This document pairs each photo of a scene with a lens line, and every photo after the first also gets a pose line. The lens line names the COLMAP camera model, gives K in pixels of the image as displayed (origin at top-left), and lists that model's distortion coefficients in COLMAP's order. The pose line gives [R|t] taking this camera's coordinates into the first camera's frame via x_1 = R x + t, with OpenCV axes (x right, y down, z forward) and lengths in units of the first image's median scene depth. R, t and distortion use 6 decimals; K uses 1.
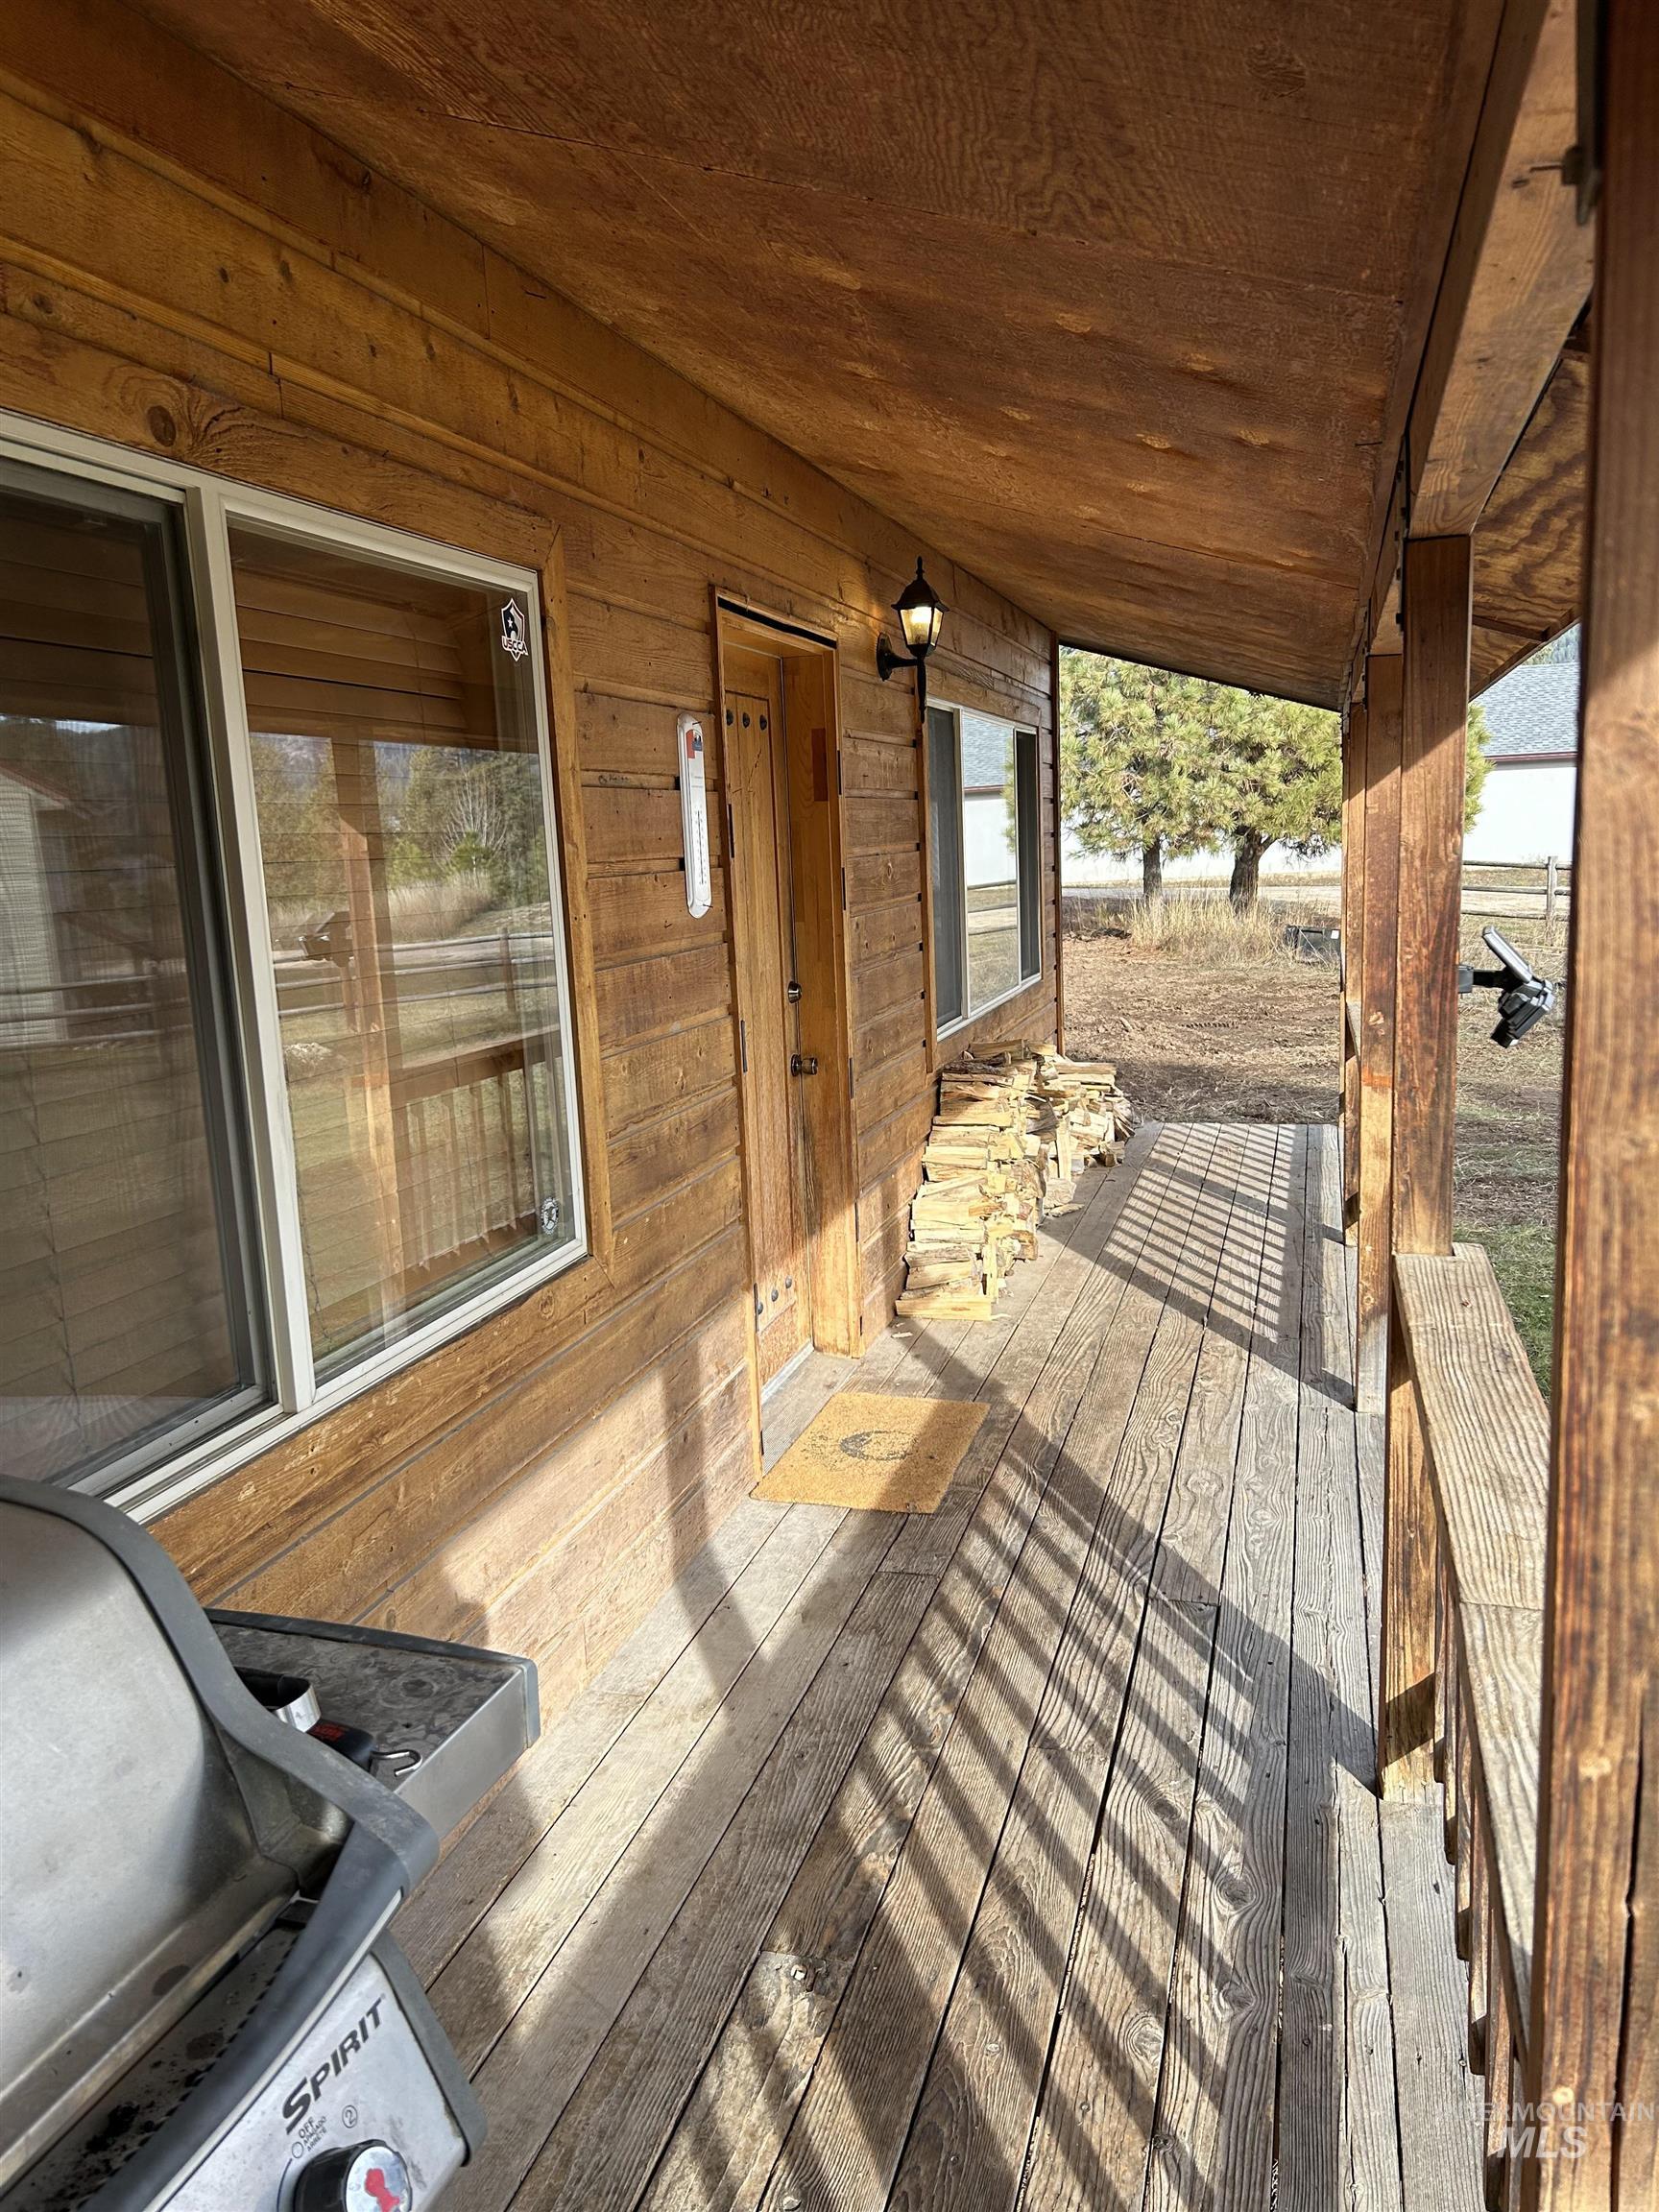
lens RADIAL K [[1650.2, 0, 832.1], [0, 1650.2, 1107.3], [0, 0, 1]] dist [0.047712, -0.033603]
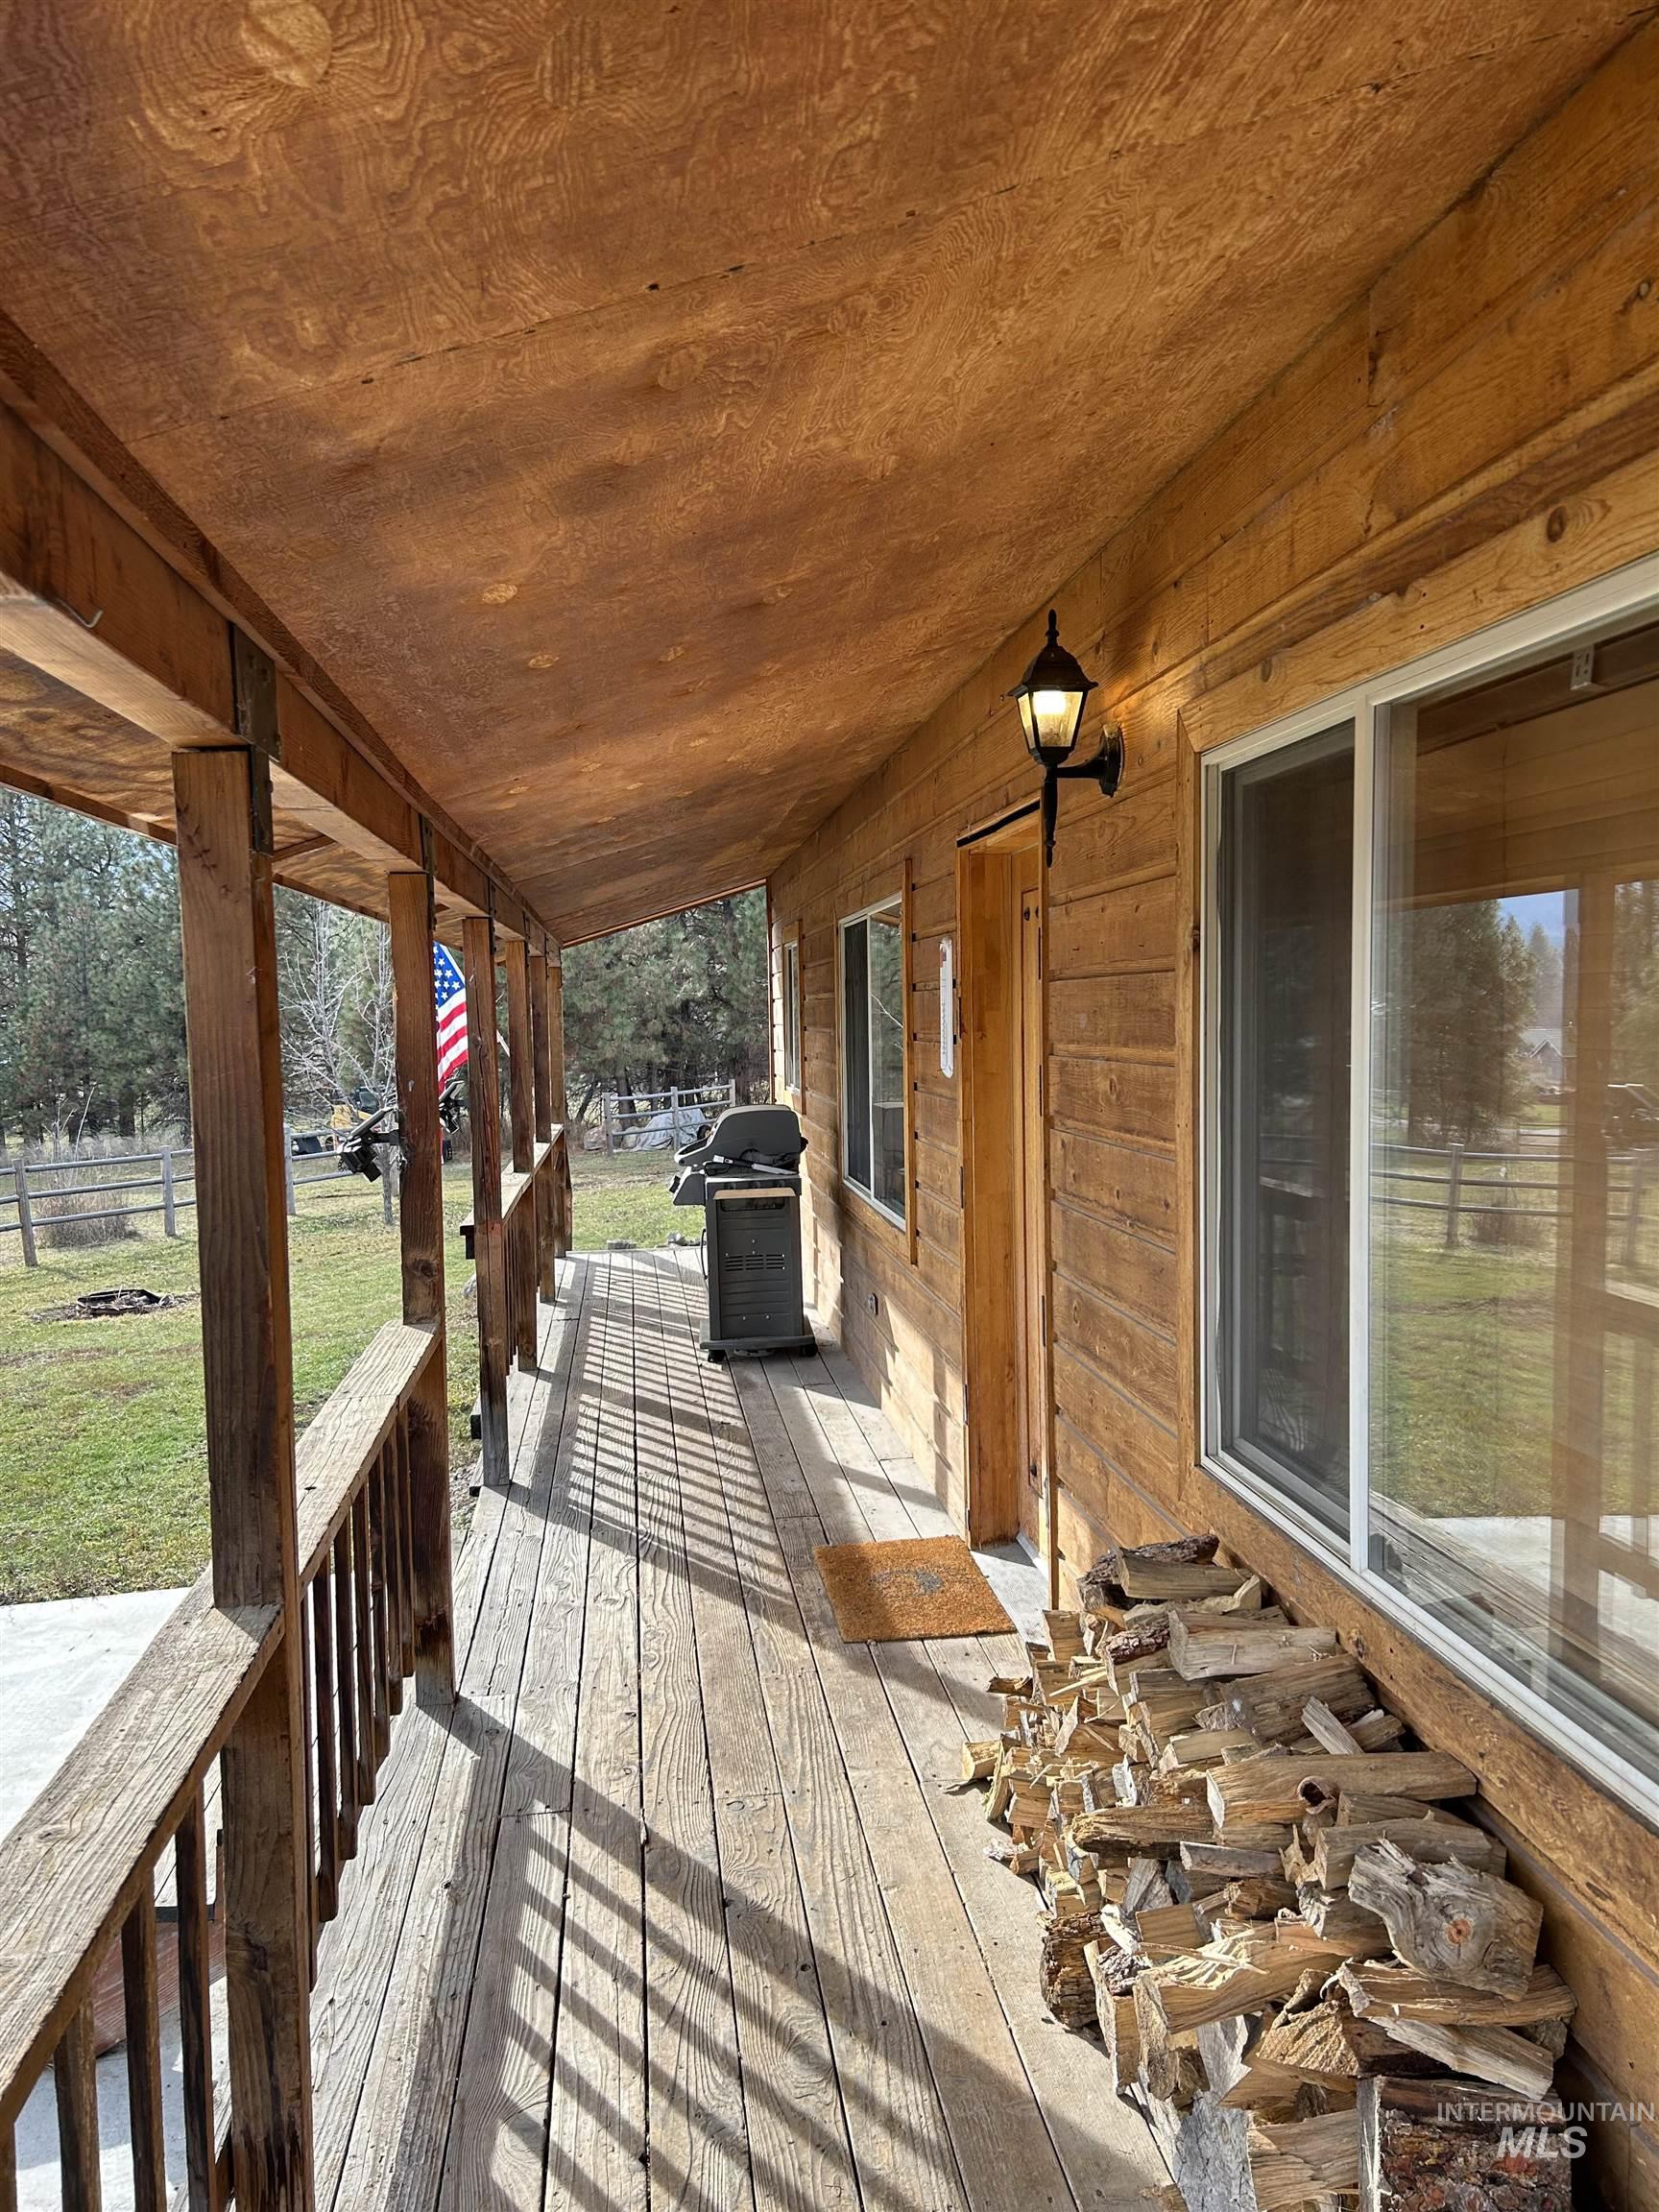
lens RADIAL K [[1650.2, 0, 830.8], [0, 1650.2, 1110.6], [0, 0, 1]] dist [0.047712, -0.033603]
pose [[-0.918117, 0.071858, -0.389739, 0.515118], [-0.021825, 0.972764, 0.230767, -0.376040], [0.395707, 0.220377, -0.891544, 2.040045]]
